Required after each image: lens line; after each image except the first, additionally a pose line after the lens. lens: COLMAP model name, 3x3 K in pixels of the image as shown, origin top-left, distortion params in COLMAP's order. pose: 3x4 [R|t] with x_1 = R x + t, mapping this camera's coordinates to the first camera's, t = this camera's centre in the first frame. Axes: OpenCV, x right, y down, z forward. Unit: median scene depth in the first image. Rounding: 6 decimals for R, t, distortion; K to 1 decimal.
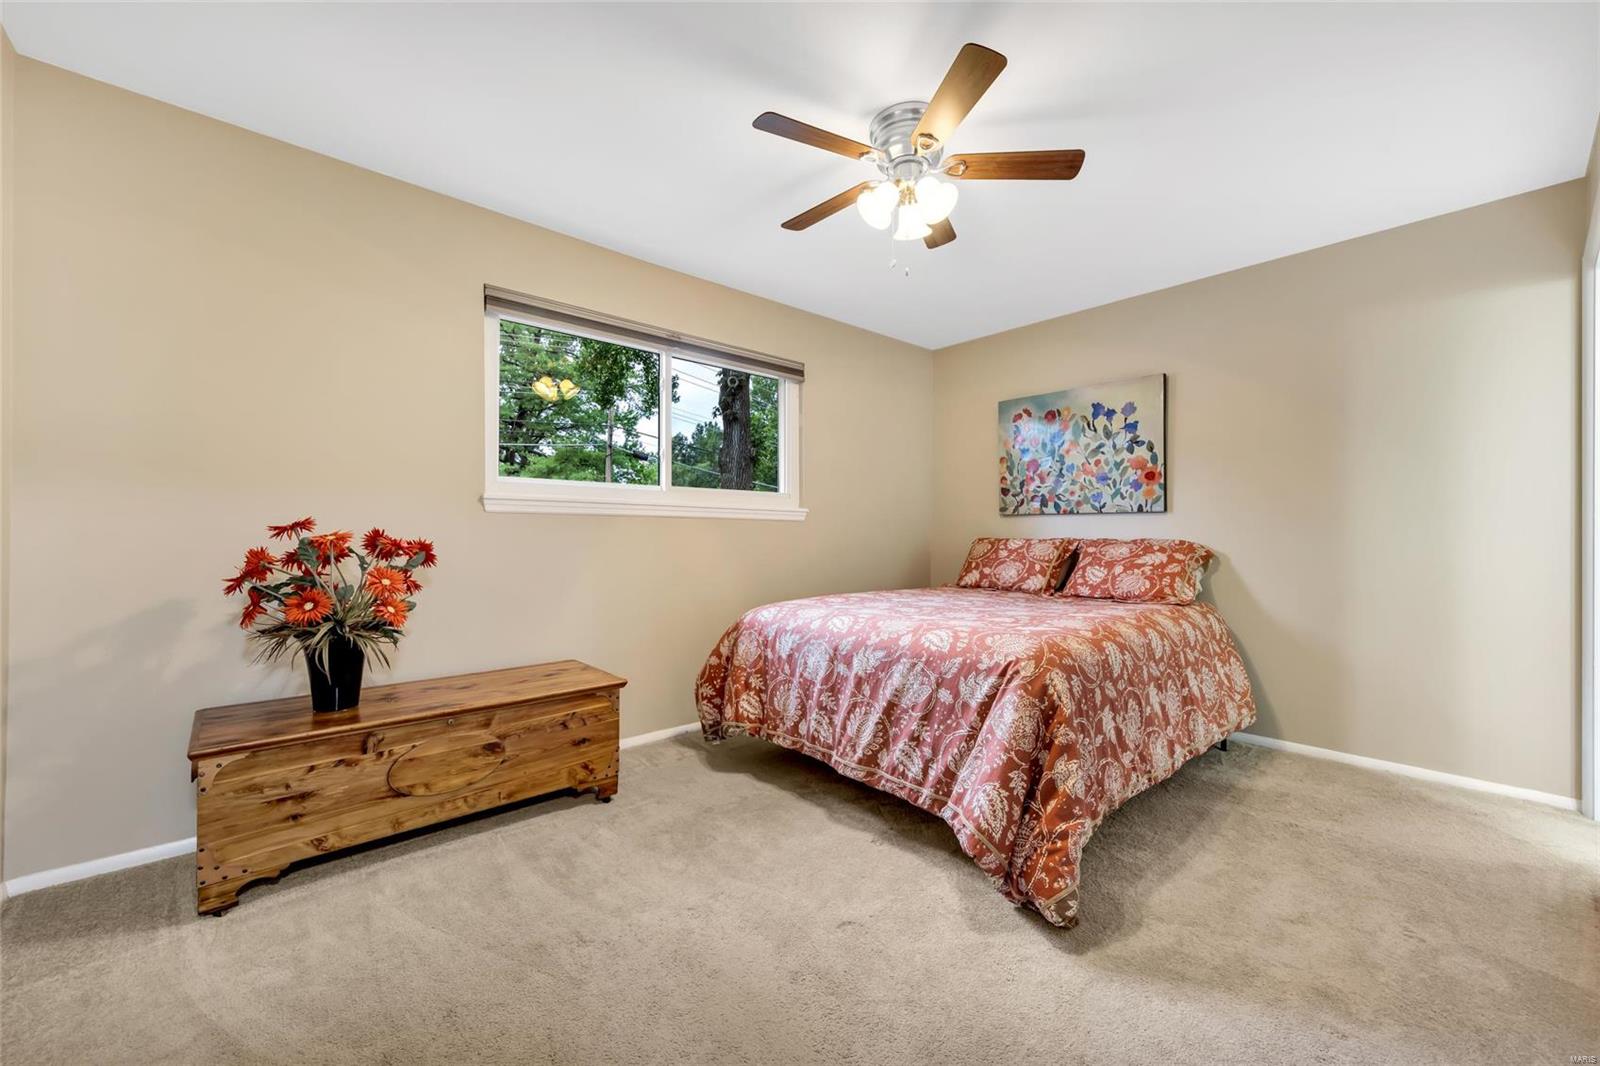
lens RADIAL K [[626.4, 0, 797.5], [0, 626.4, 528.3], [0, 0, 1]] dist [0.006846, -0.000762]
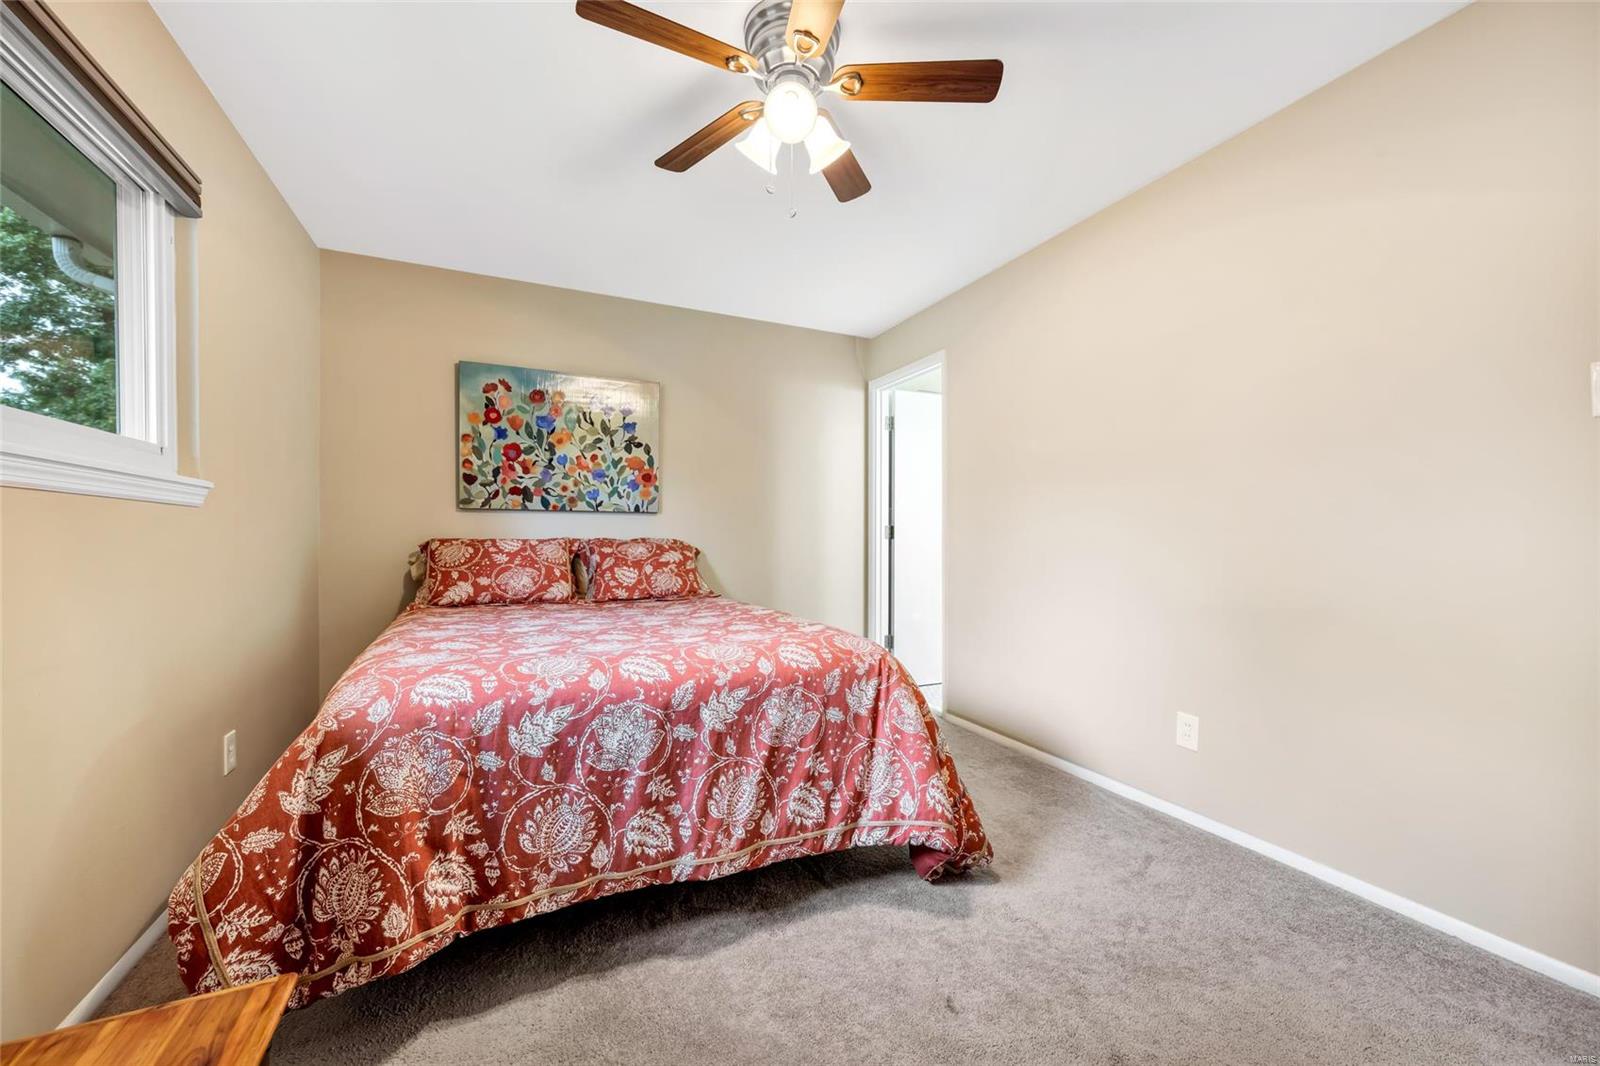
lens RADIAL K [[626.4, 0, 799.9], [0, 626.4, 542.0], [0, 0, 1]] dist [0.006846, -0.000762]
pose [[0.273676, -0.012722, 0.961738, -0.474484], [-0.009841, 0.999823, 0.016026, 0.005124], [-0.961772, -0.013850, 0.273502, 0.602695]]
